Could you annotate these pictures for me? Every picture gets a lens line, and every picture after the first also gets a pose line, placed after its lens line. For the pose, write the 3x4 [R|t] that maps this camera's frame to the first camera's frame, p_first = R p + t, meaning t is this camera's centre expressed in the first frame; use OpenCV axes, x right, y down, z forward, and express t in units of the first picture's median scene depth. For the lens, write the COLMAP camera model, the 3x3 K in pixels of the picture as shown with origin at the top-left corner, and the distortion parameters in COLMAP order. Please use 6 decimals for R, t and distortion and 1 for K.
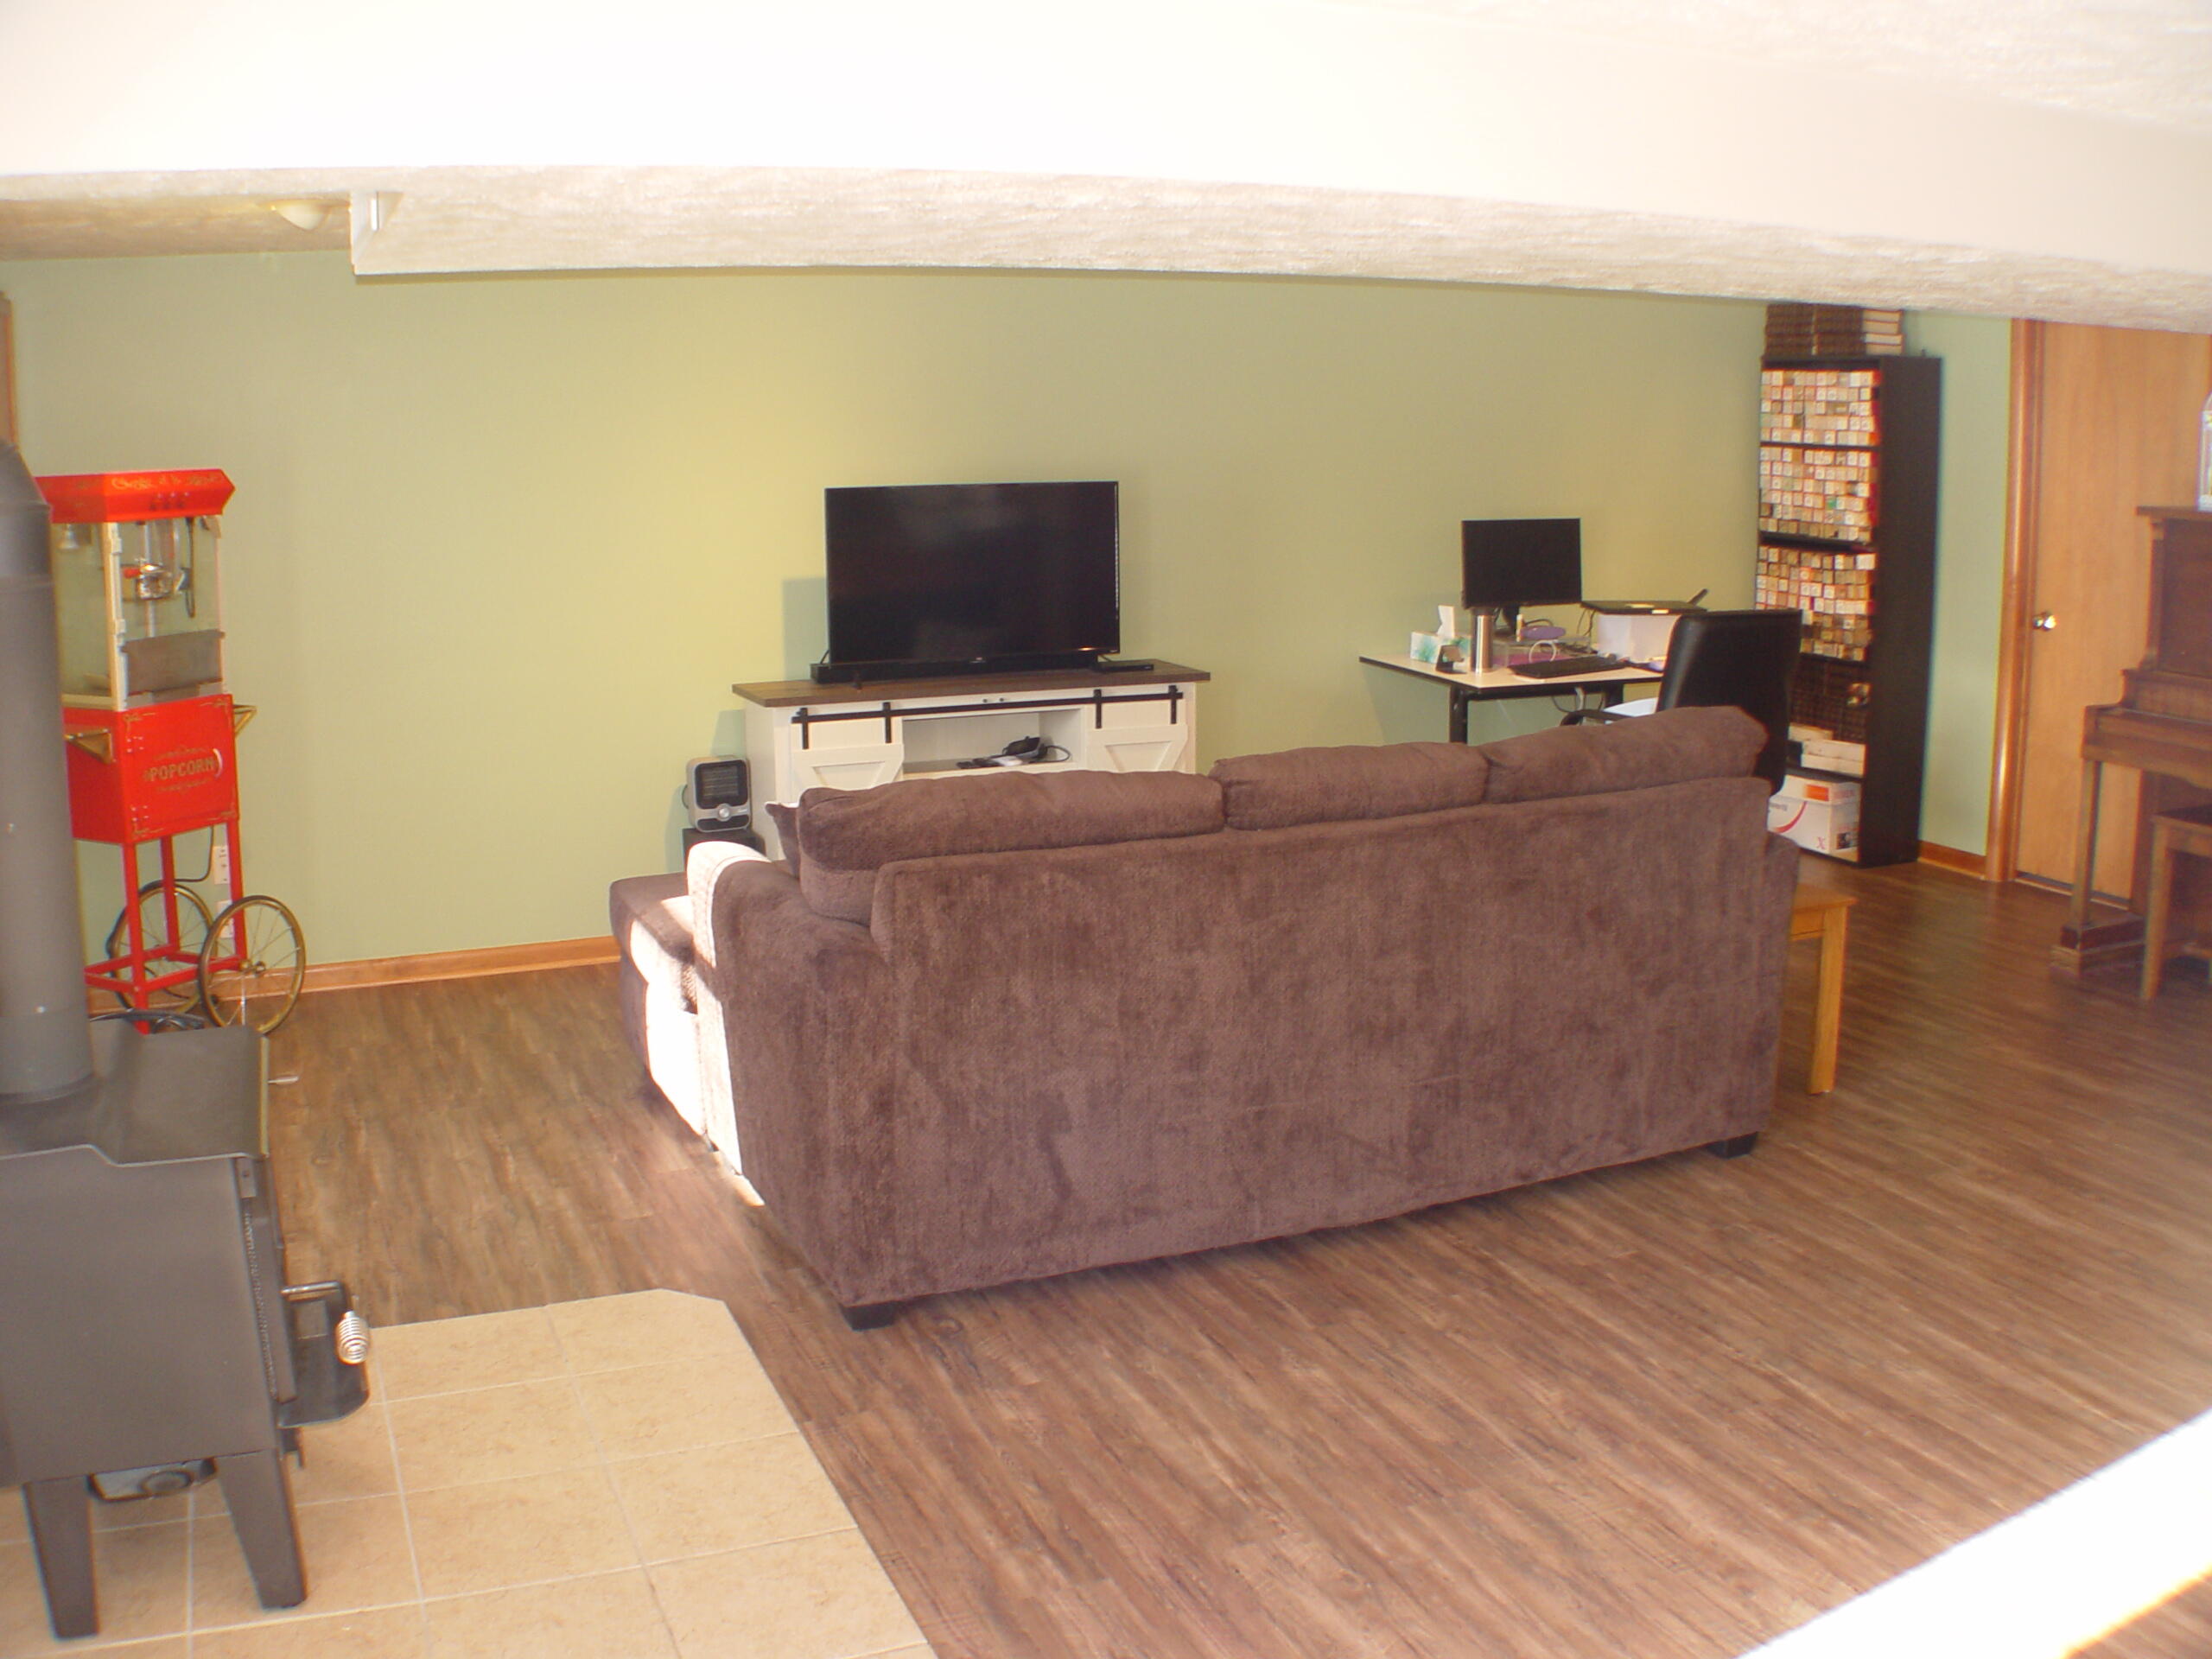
lens RADIAL K [[2046.2, 0, 1106.0], [0, 2046.2, 829.5], [0, 0, 1]] dist [-0.324646, 0.239313]
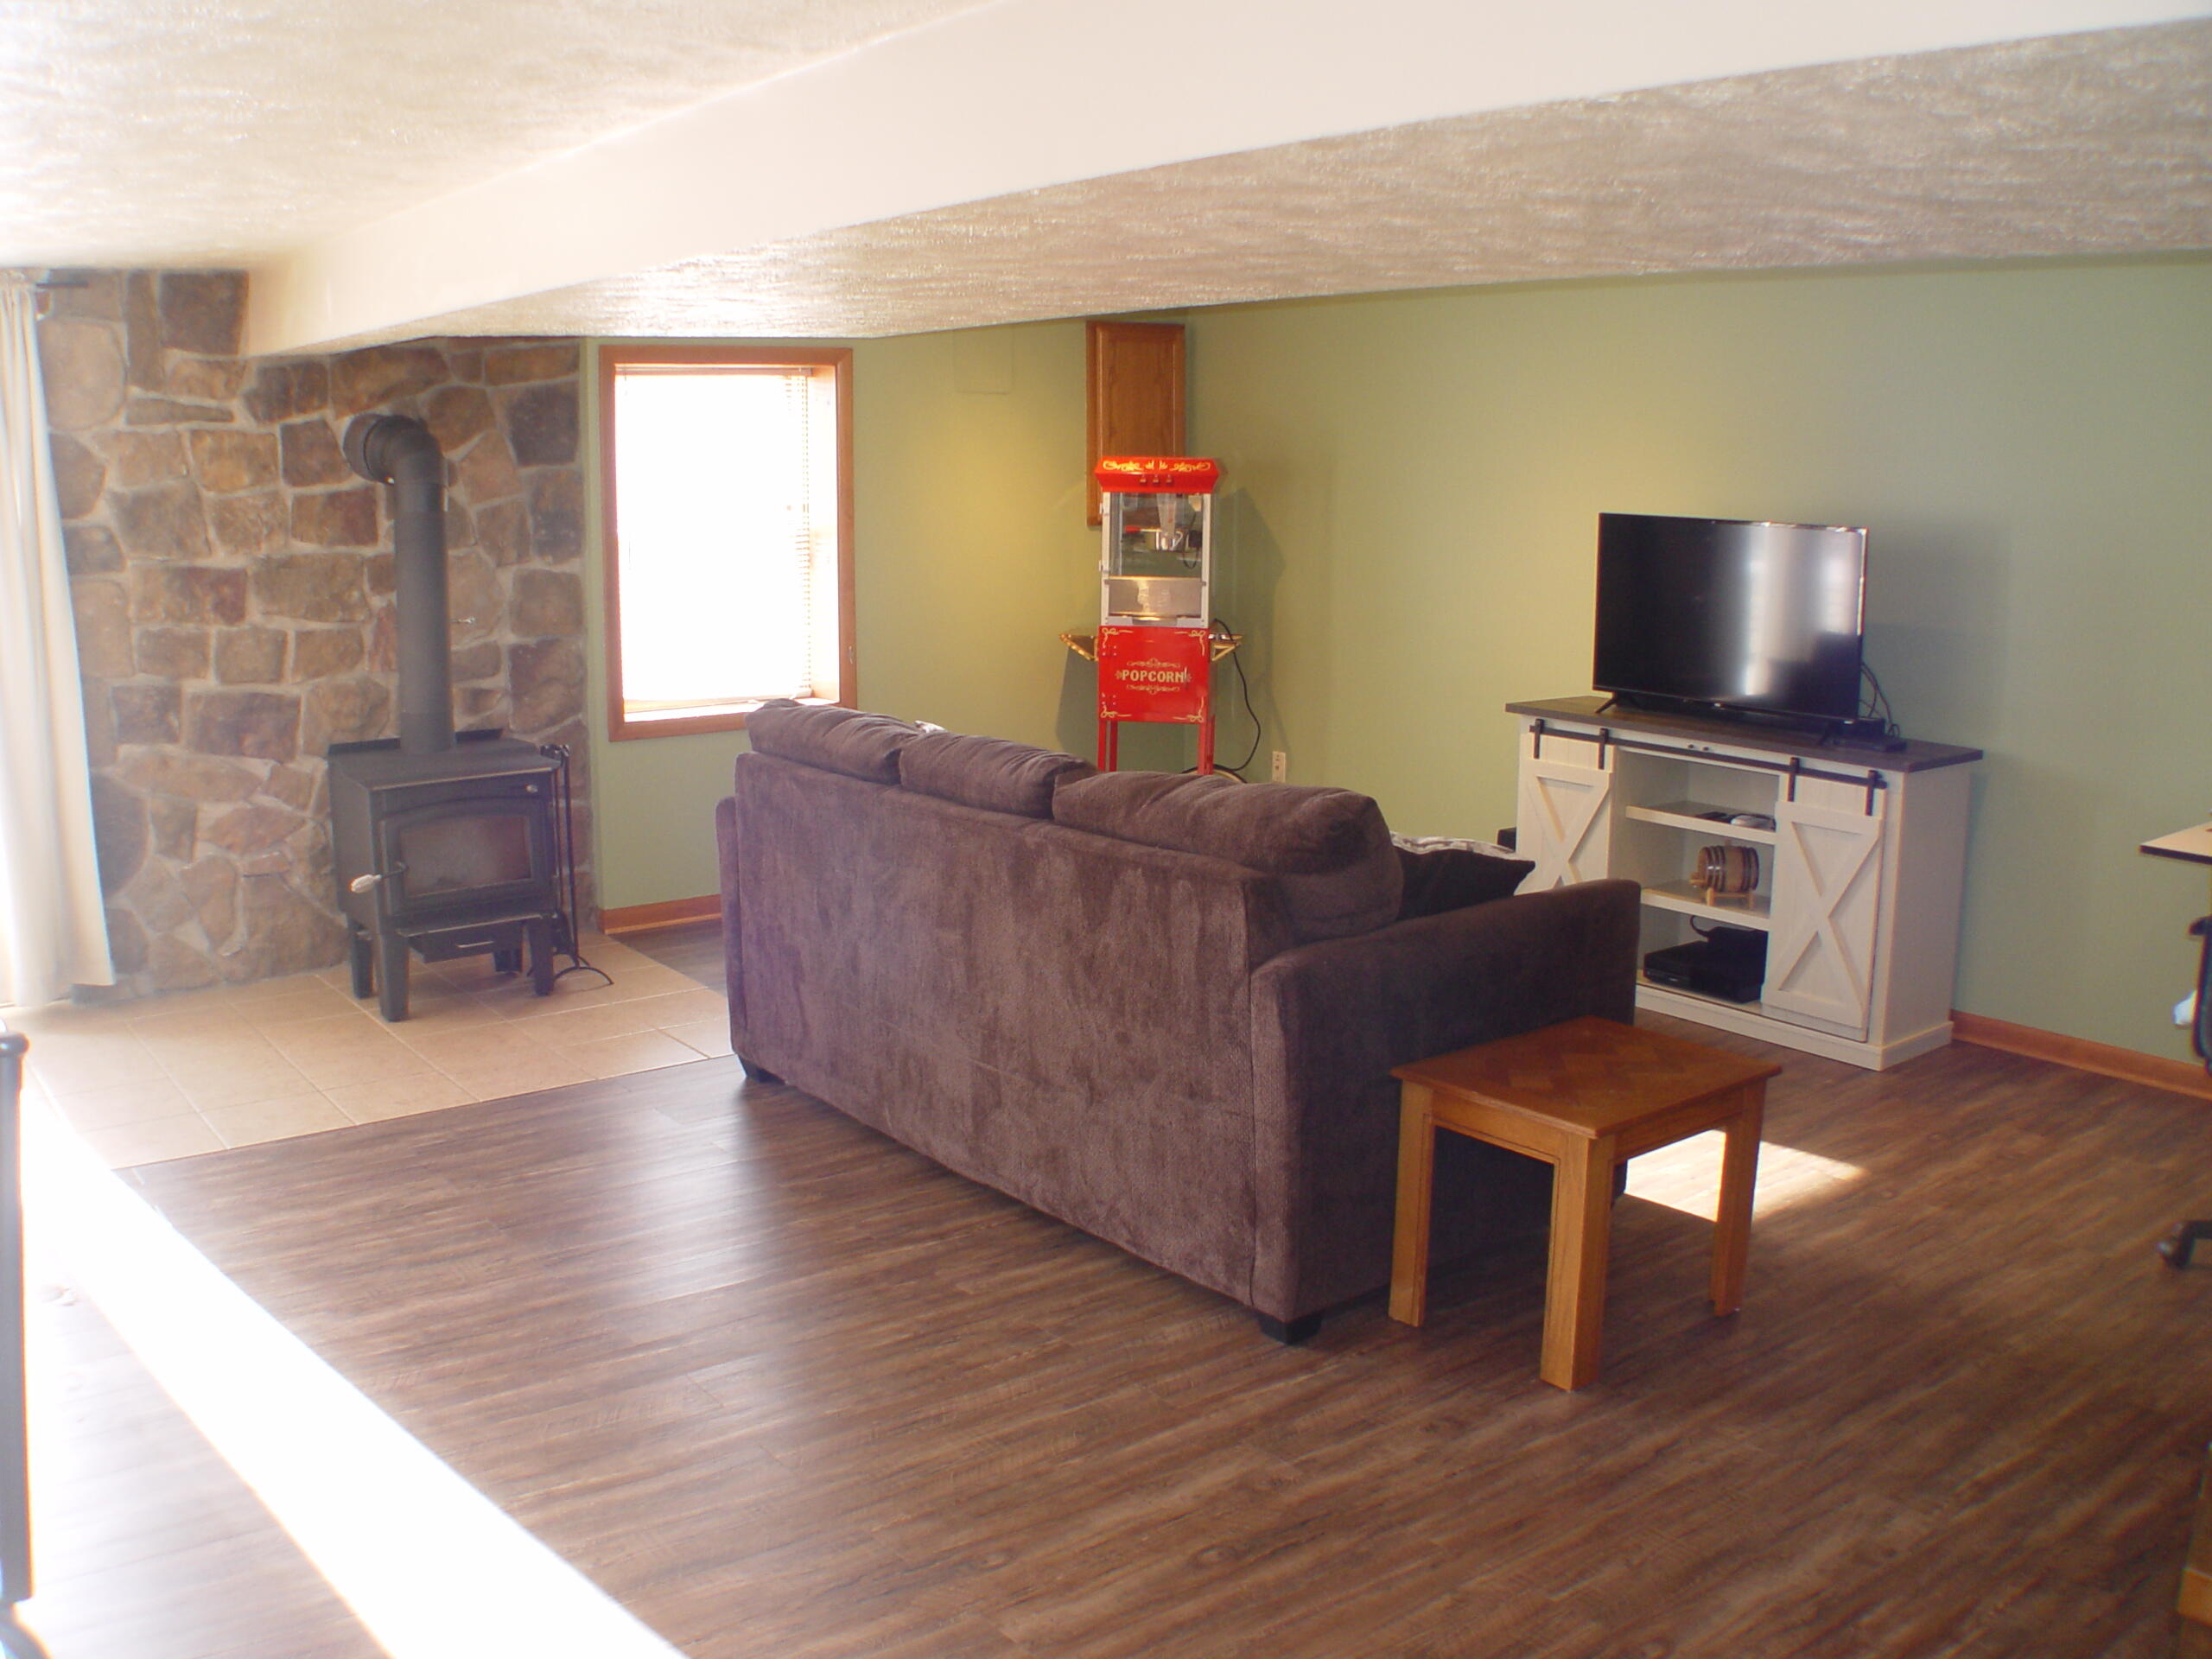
lens RADIAL K [[2046.2, 0, 1106.0], [0, 2046.2, 829.5], [0, 0, 1]] dist [-0.324646, 0.239313]
pose [[0.249715, 0.187611, -0.949971, 1.158193], [-0.192968, 0.971015, 0.141043, -0.157523], [0.948897, 0.148093, 0.278680, 0.736903]]
